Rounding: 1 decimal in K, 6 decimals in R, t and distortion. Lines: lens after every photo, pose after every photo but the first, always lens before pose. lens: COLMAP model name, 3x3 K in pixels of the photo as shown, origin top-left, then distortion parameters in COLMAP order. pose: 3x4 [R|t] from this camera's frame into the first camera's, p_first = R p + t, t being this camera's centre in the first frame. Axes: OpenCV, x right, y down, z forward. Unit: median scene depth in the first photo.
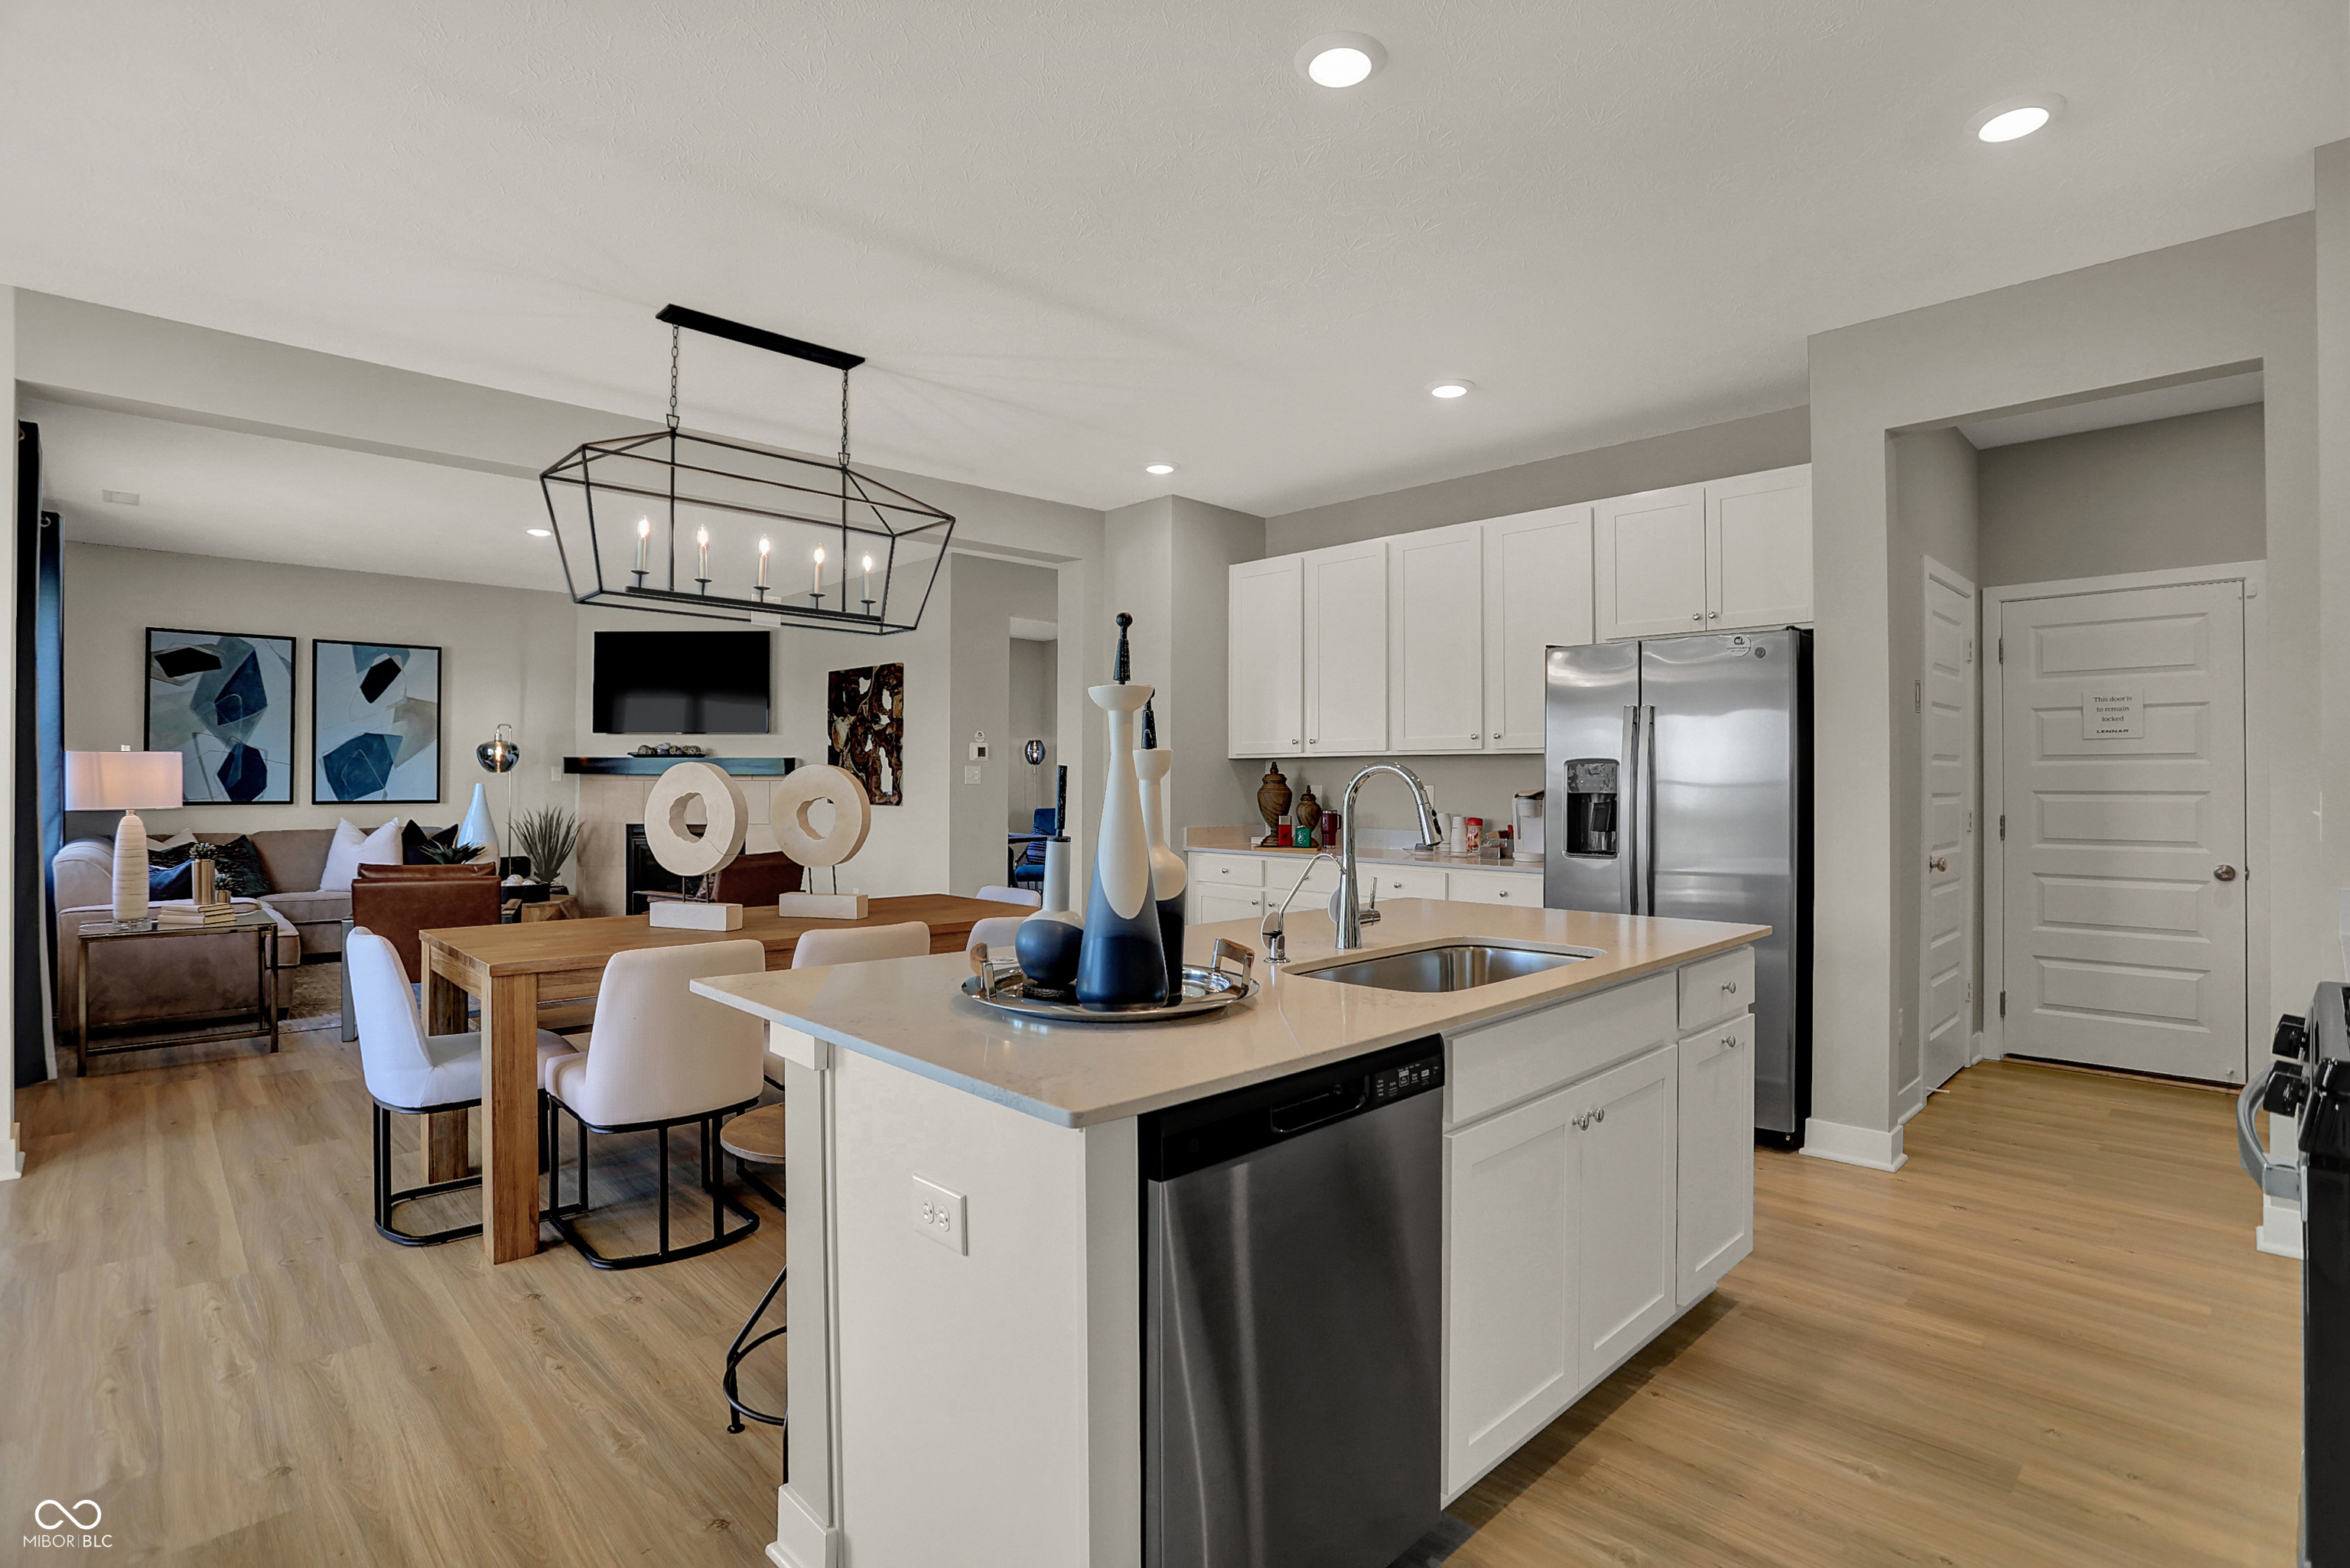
lens RADIAL K [[1146.0, 0, 1188.1], [0, 1146.0, 772.0], [0, 0, 1]] dist [-0.070350, 0.028000]
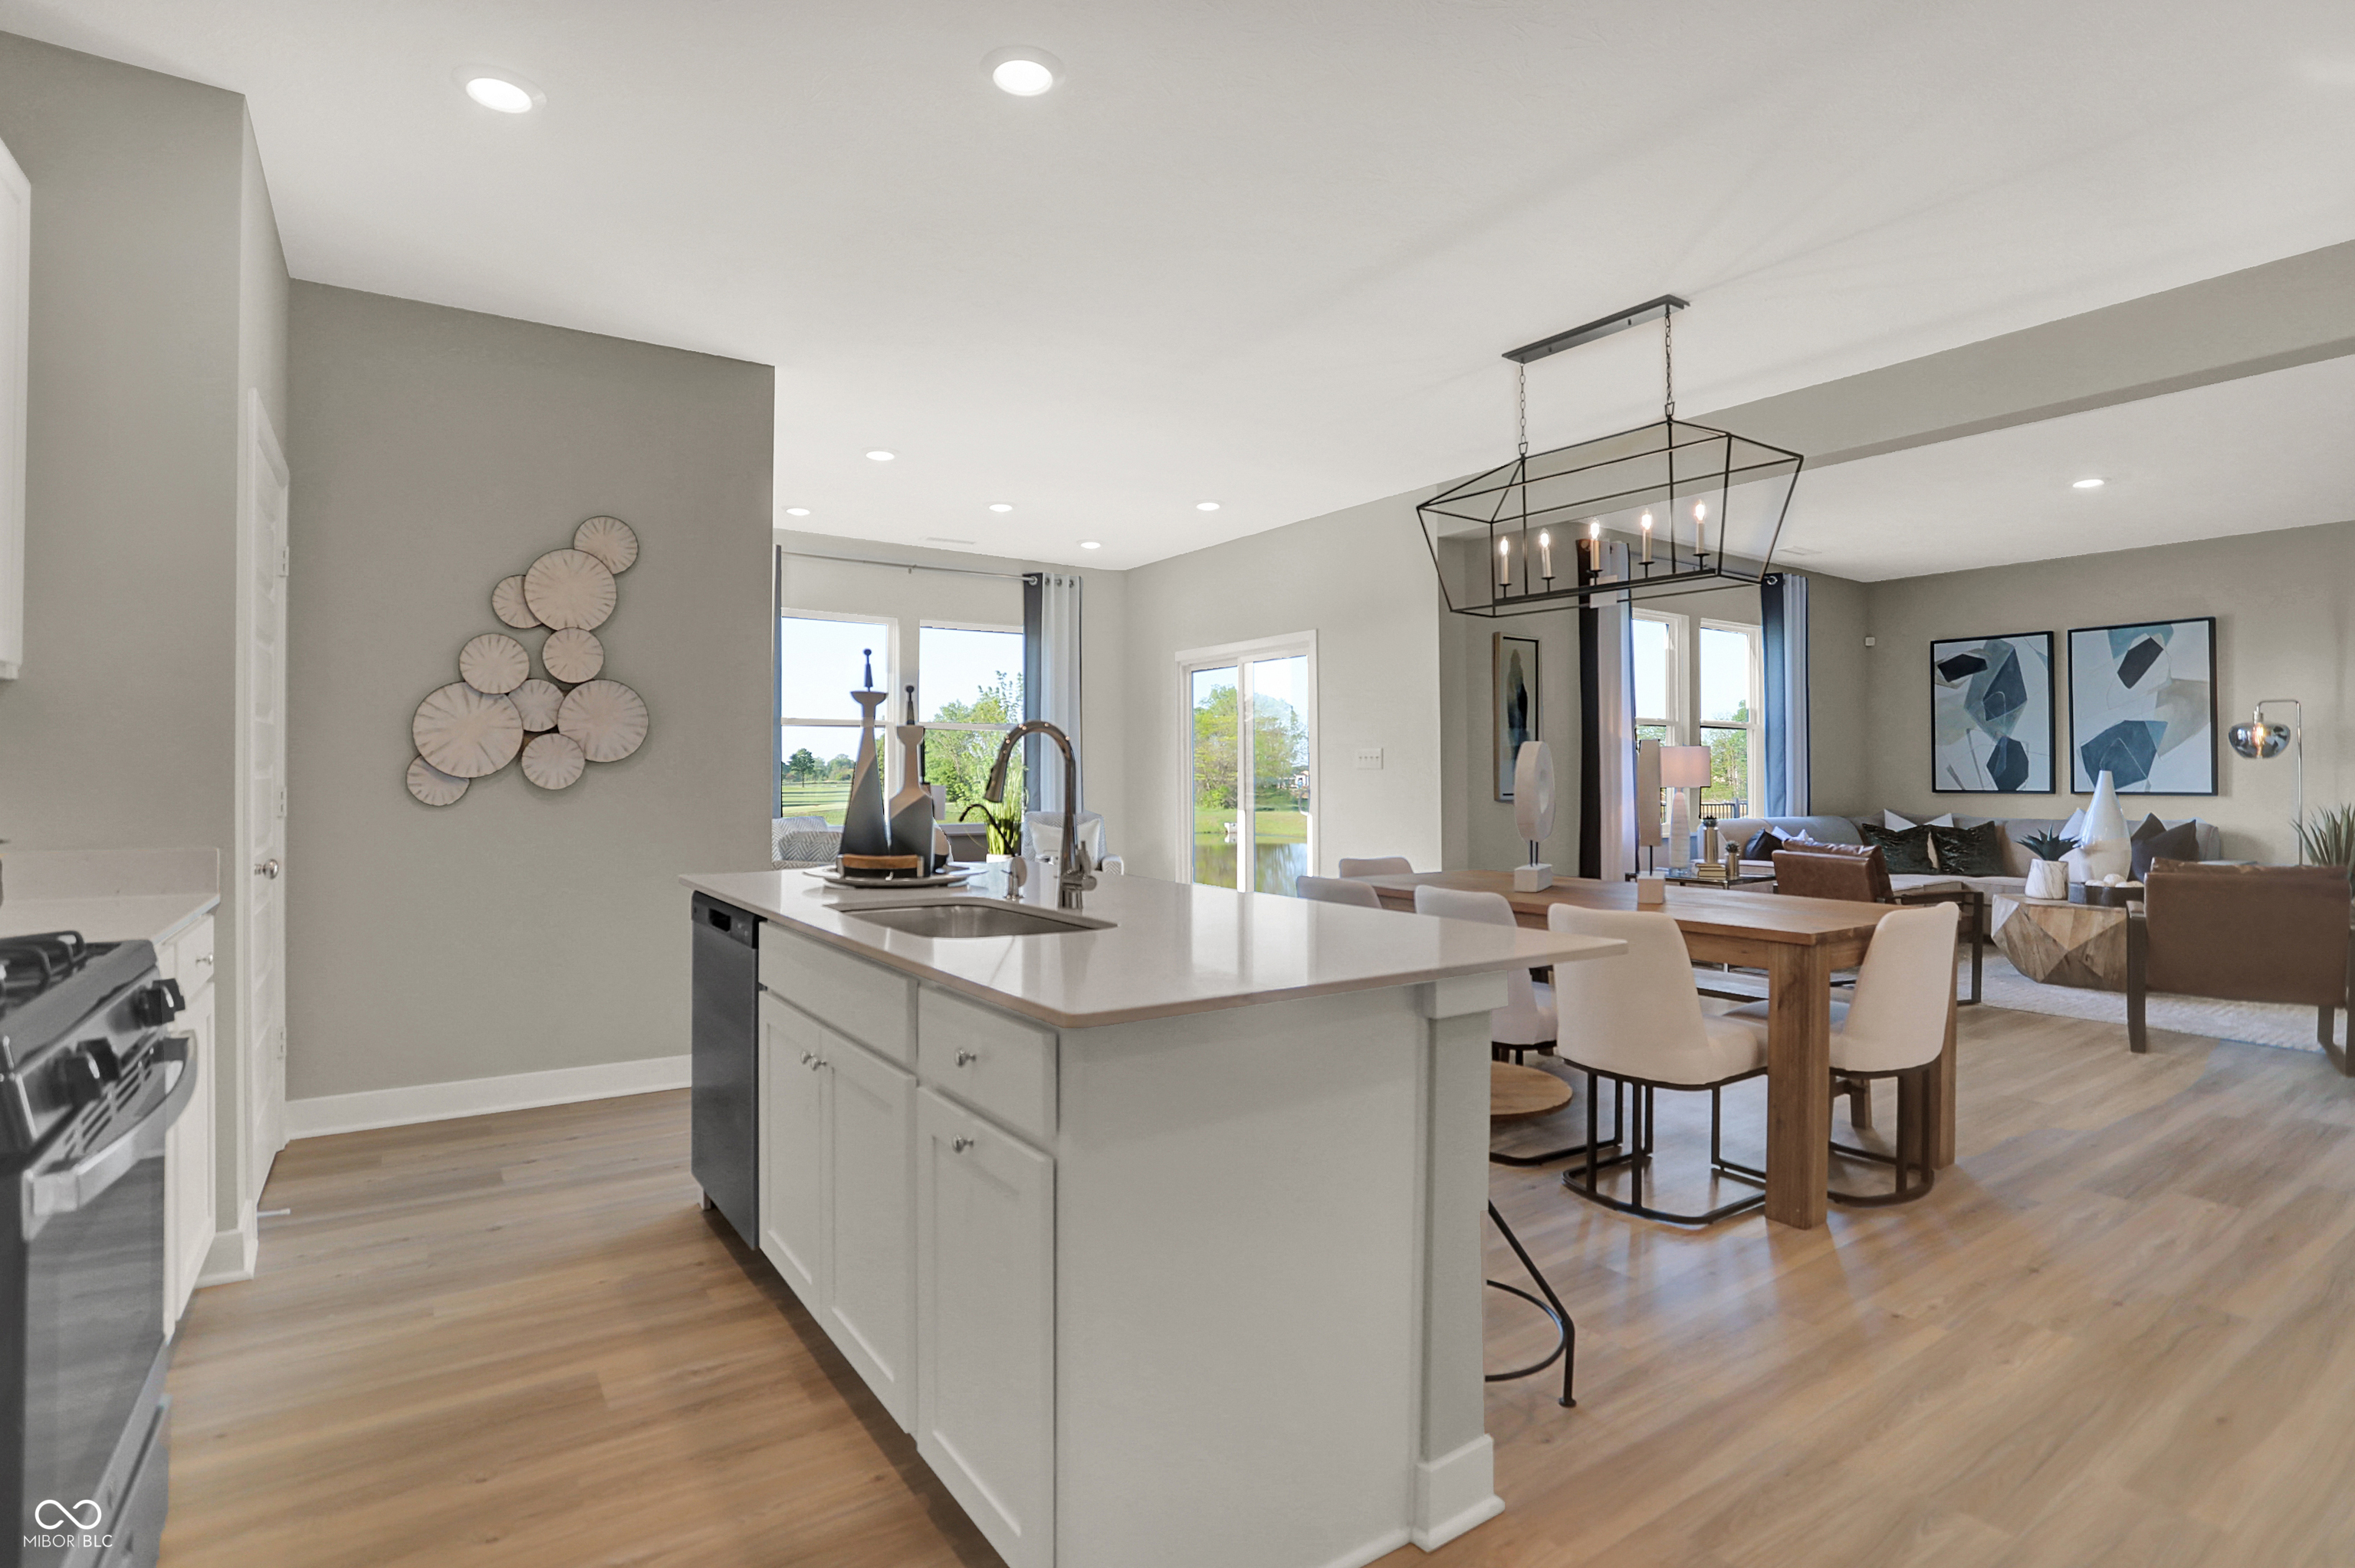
lens RADIAL K [[1148.3, 0, 1190.6], [0, 1148.3, 772.0], [0, 0, 1]] dist [-0.070350, 0.028000]
pose [[-0.168207, -0.007789, -0.985721, 0.524177], [0.005051, 0.999949, -0.008764, 0.021255], [0.985739, -0.006453, -0.168159, 0.601164]]
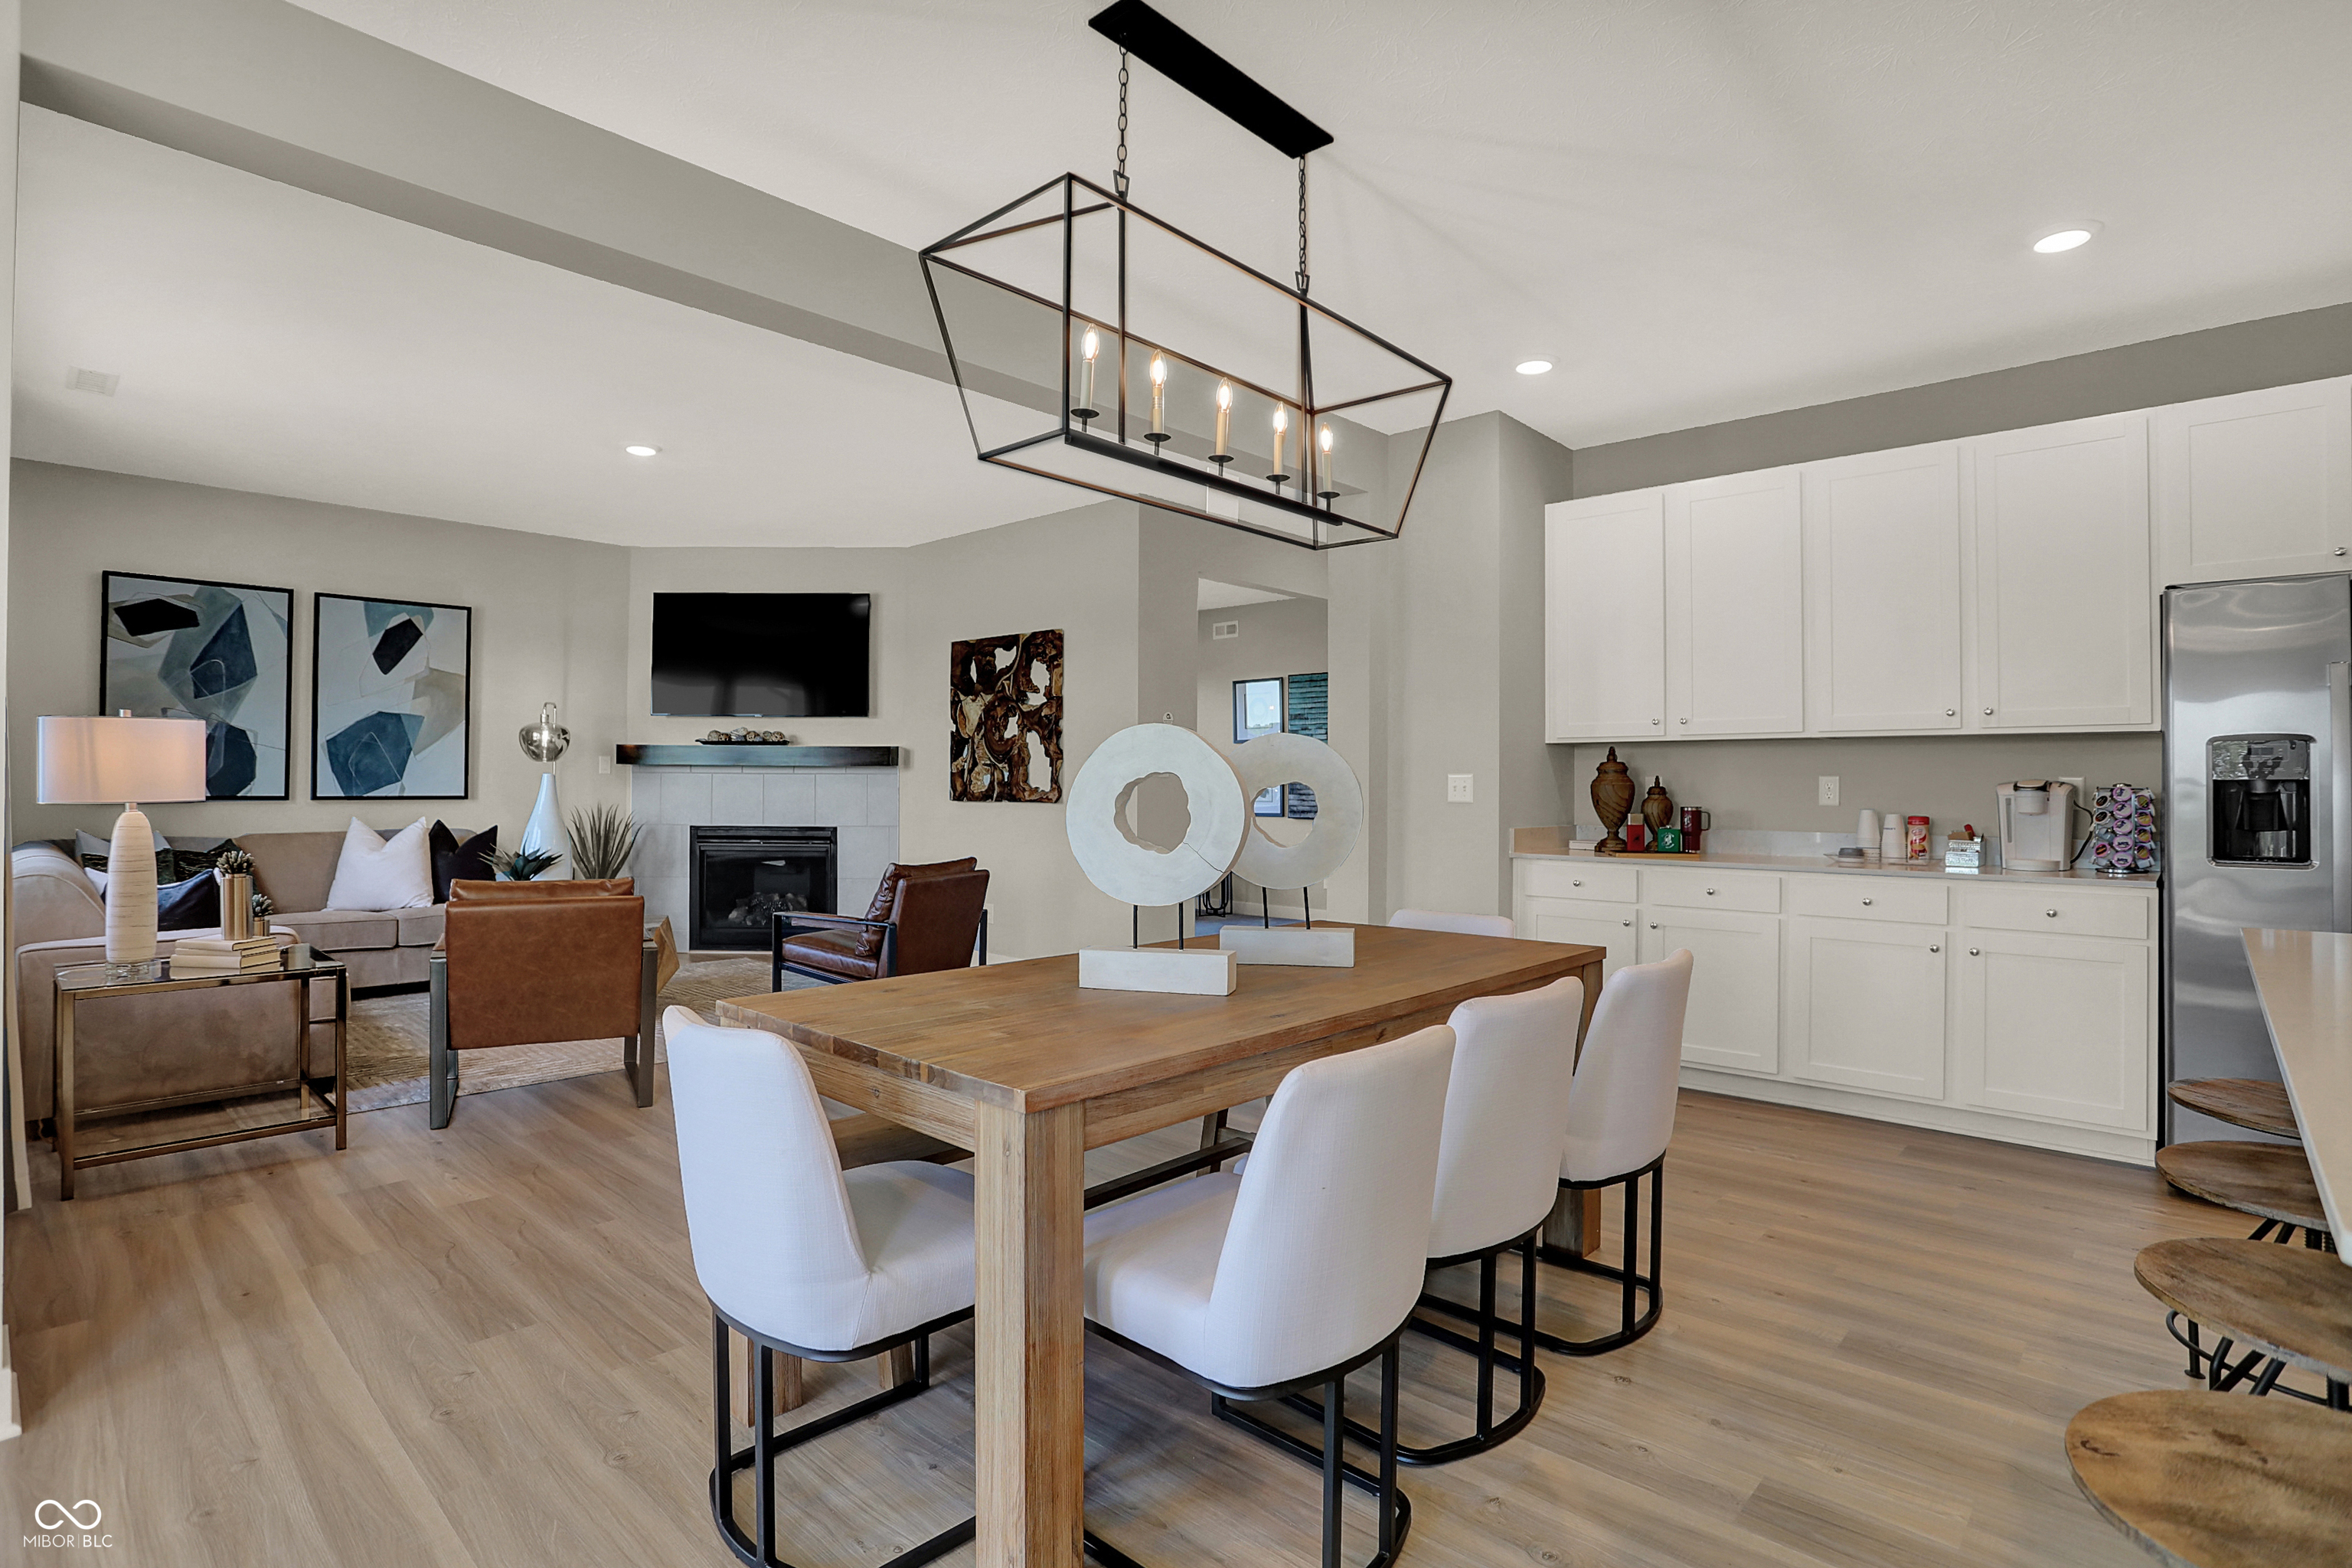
lens RADIAL K [[1158.1, 0, 1184.8], [0, 1158.1, 772.4], [0, 0, 1]] dist [-0.067157, 0.026112]
pose [[0.998668, 0.003067, 0.051504, -0.325160], [-0.002974, 0.999994, -0.001882, 0.013881], [-0.051510, 0.001726, 0.998671, 0.257771]]
